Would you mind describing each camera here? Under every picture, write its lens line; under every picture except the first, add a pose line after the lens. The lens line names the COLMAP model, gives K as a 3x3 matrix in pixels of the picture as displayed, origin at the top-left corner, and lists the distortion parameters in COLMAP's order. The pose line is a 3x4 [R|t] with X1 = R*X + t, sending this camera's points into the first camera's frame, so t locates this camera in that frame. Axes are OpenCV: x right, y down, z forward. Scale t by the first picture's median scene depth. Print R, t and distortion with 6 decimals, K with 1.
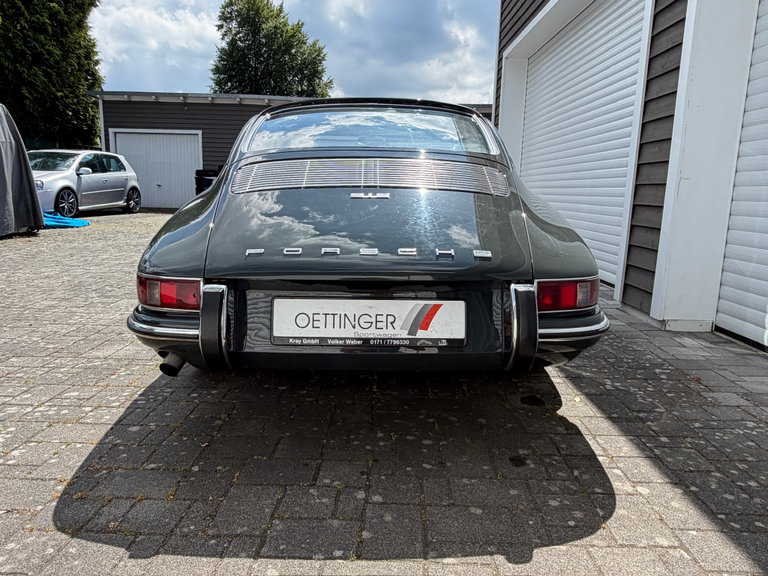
lens RADIAL K [[540.1, 0, 380.4], [0, 540.1, 288.3], [0, 0, 1]] dist [-0.000378, 0.003330]
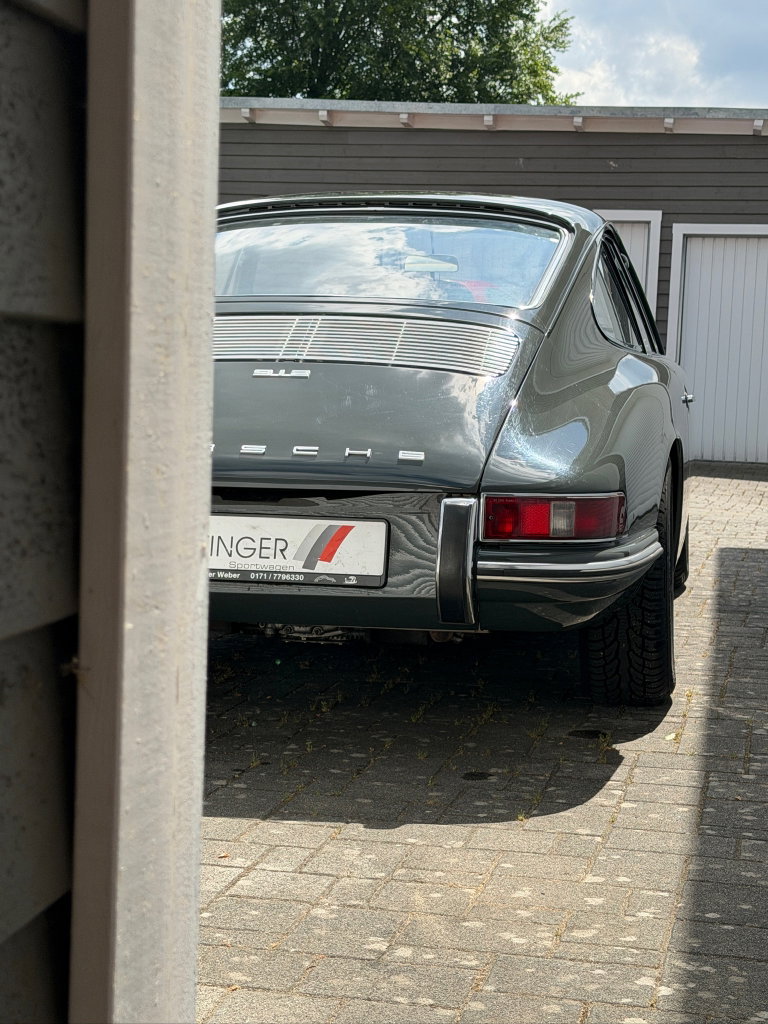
lens RADIAL K [[1826.9, 0, 384.0], [0, 1826.9, 512.0], [0, 0, 1]] dist [0.118204, -0.031953]
pose [[0.981363, 0.022272, -0.190867, 0.608360], [-0.041342, 0.994472, -0.096520, 0.239725], [0.187662, 0.102612, 0.976859, -1.322017]]
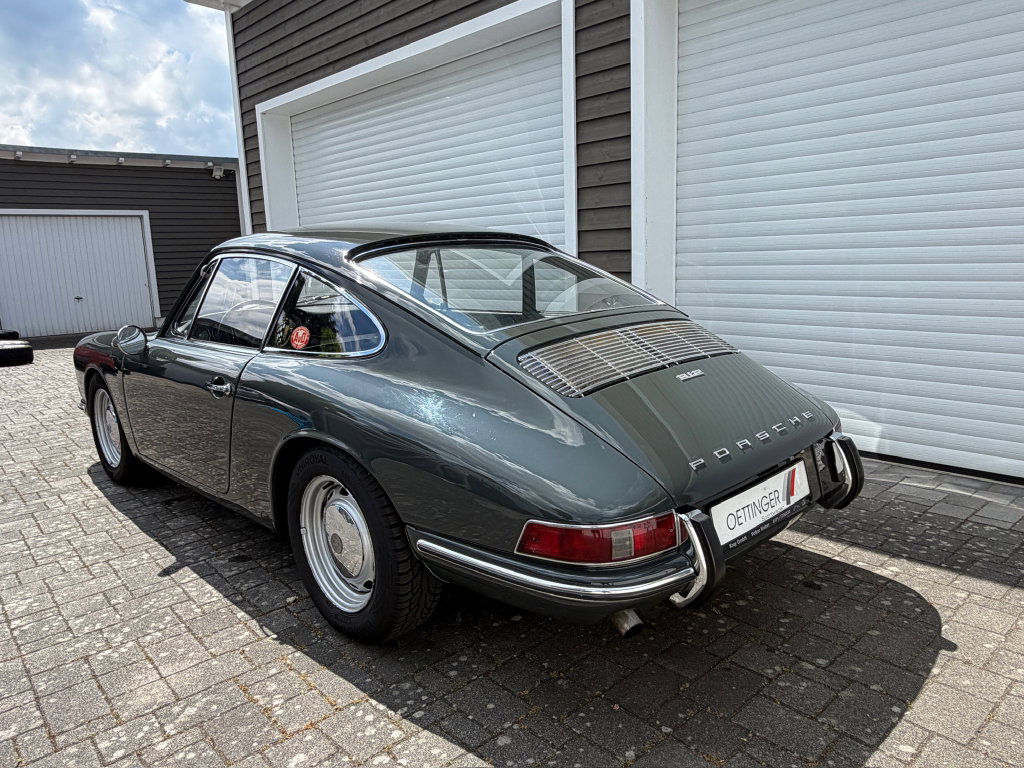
lens RADIAL K [[720.2, 0, 507.2], [0, 720.2, 384.3], [0, 0, 1]] dist [-0.000378, 0.003330]
pose [[0.724808, -0.175464, 0.666232, -1.235754], [0.174503, 0.982247, 0.068846, -0.335098], [-0.666485, 0.066359, 0.742560, 0.303693]]
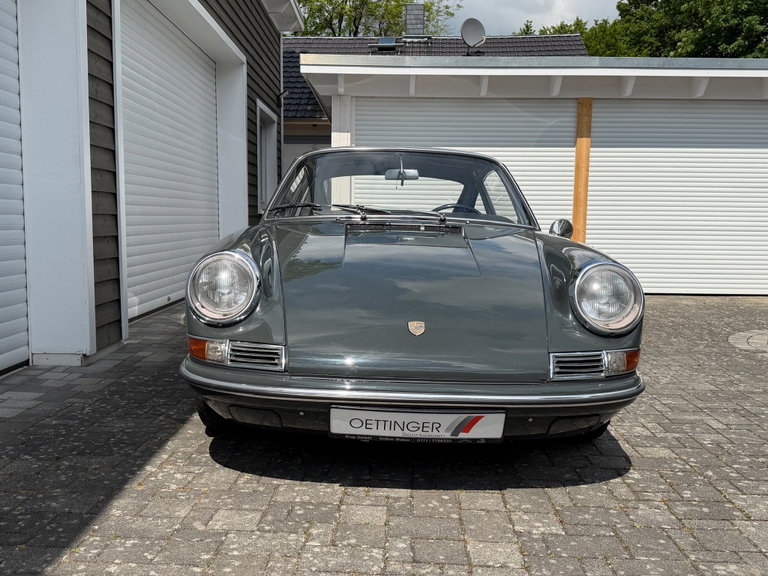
lens RADIAL K [[725.6, 0, 384.9], [0, 725.6, 333.2], [0, 0, 1]] dist [0.152590, -0.288772]
pose [[-0.999276, -0.037251, -0.007784, 0.020029], [-0.037733, 0.943260, 0.329904, -0.983342], [-0.004947, 0.329959, -0.943982, 5.093705]]
